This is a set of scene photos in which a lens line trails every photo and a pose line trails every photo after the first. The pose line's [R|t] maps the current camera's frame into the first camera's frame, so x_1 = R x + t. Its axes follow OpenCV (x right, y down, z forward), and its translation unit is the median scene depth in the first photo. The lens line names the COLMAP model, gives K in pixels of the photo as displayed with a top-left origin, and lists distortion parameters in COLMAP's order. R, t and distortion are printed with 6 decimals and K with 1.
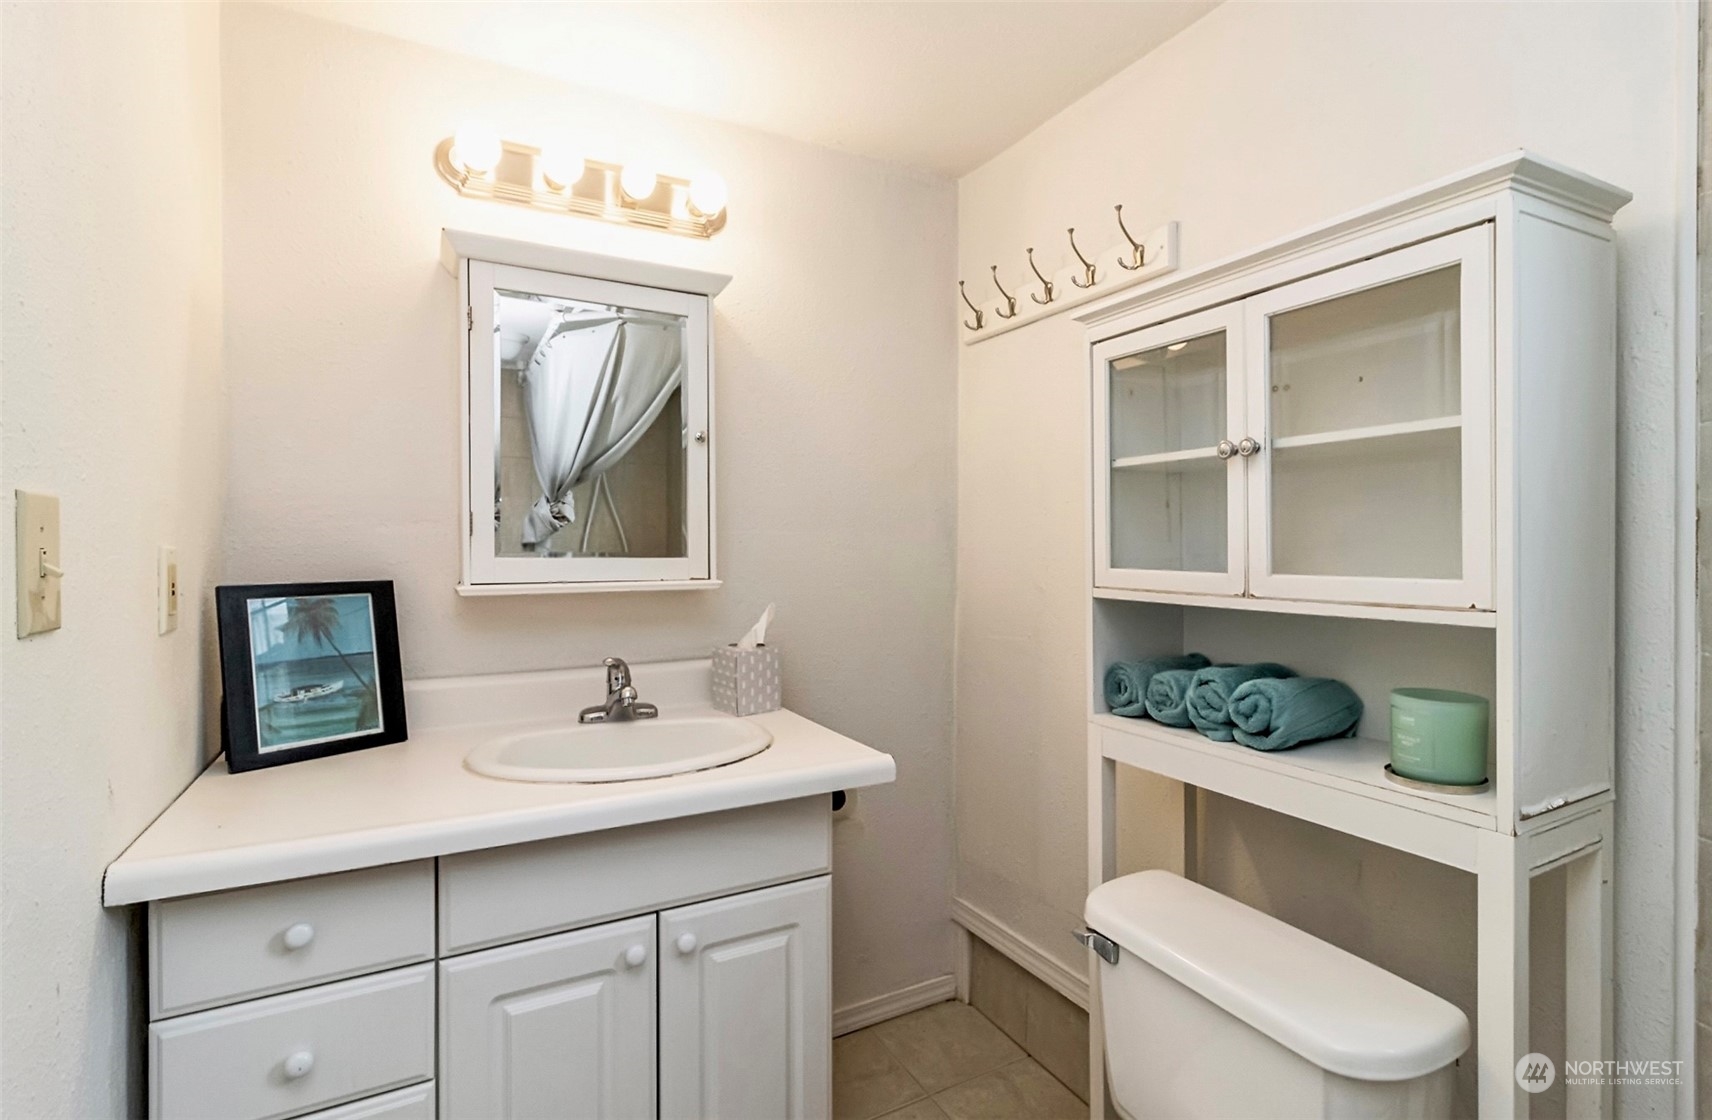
lens RADIAL K [[797.0, 0, 870.2], [0, 797.0, 547.6], [0, 0, 1]] dist [0.001239, -0.000516]
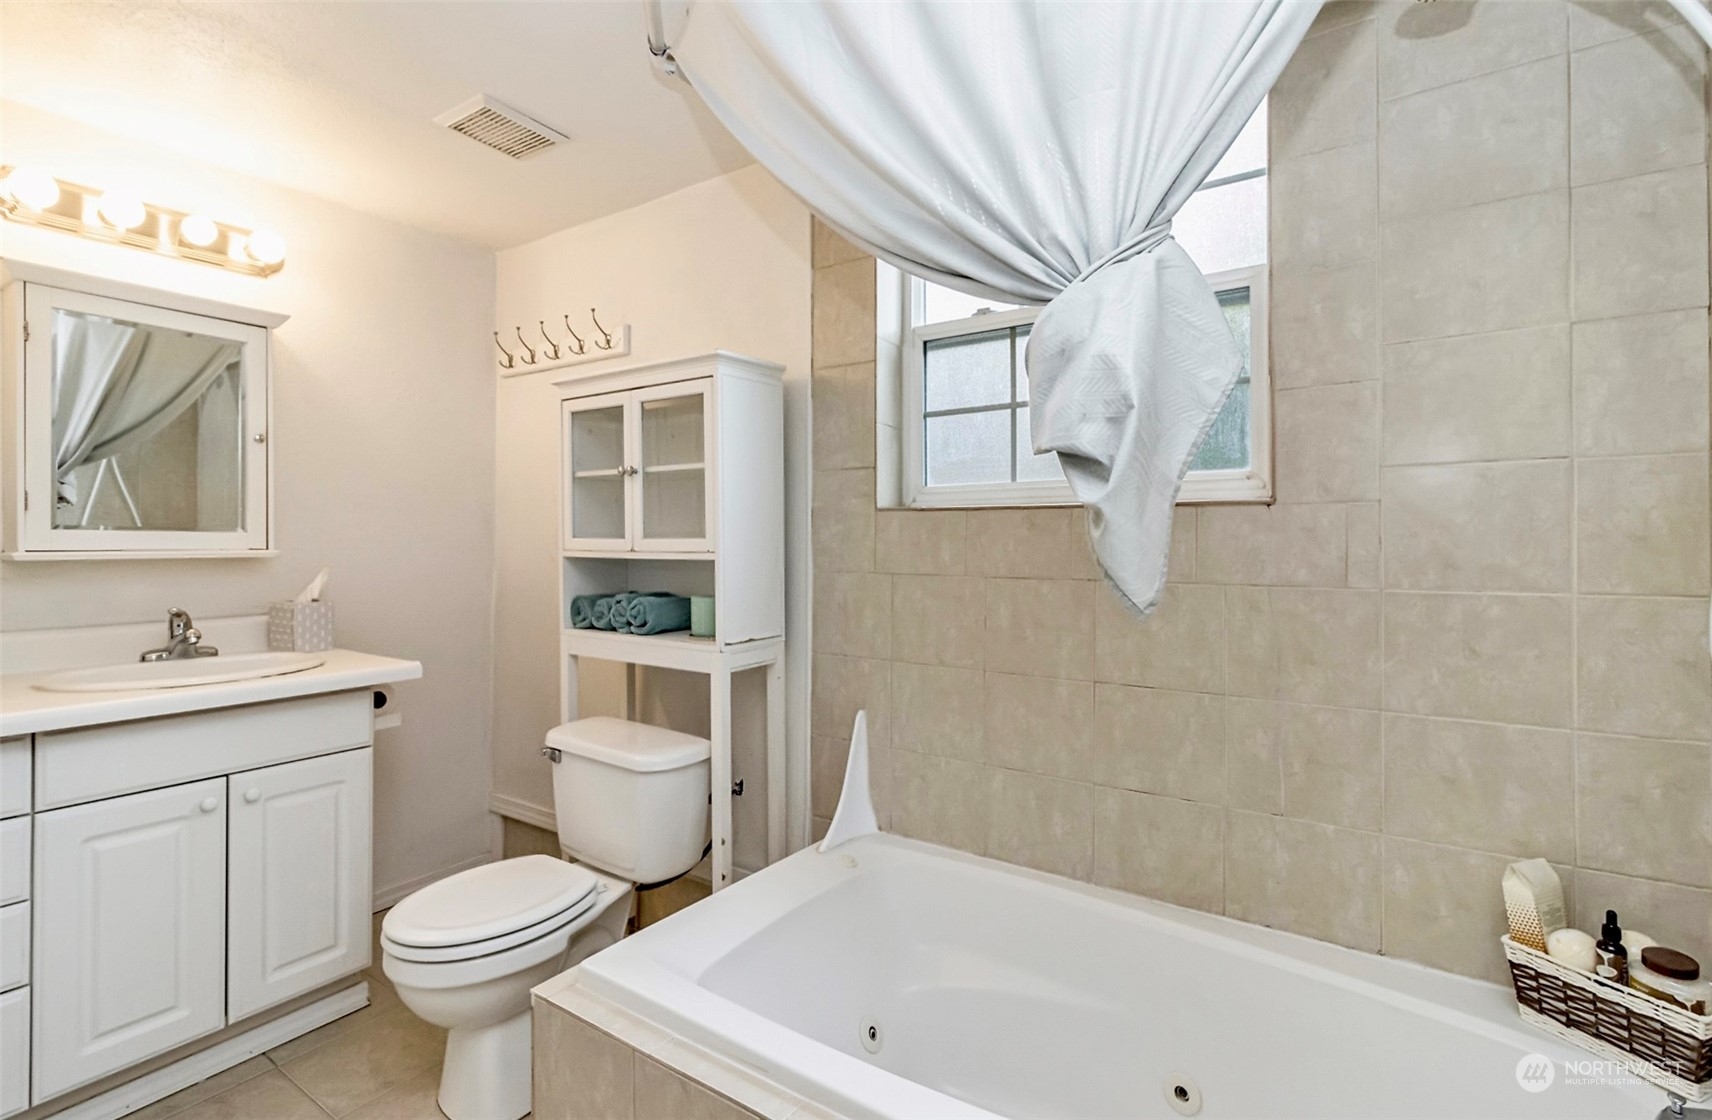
lens RADIAL K [[797.0, 0, 870.2], [0, 797.0, 547.6], [0, 0, 1]] dist [0.001239, -0.000516]
pose [[0.892039, 0.001789, 0.451954, 0.100198], [-0.003814, 0.999986, 0.003571, 0.033949], [-0.451942, -0.004910, 0.892034, -0.696965]]
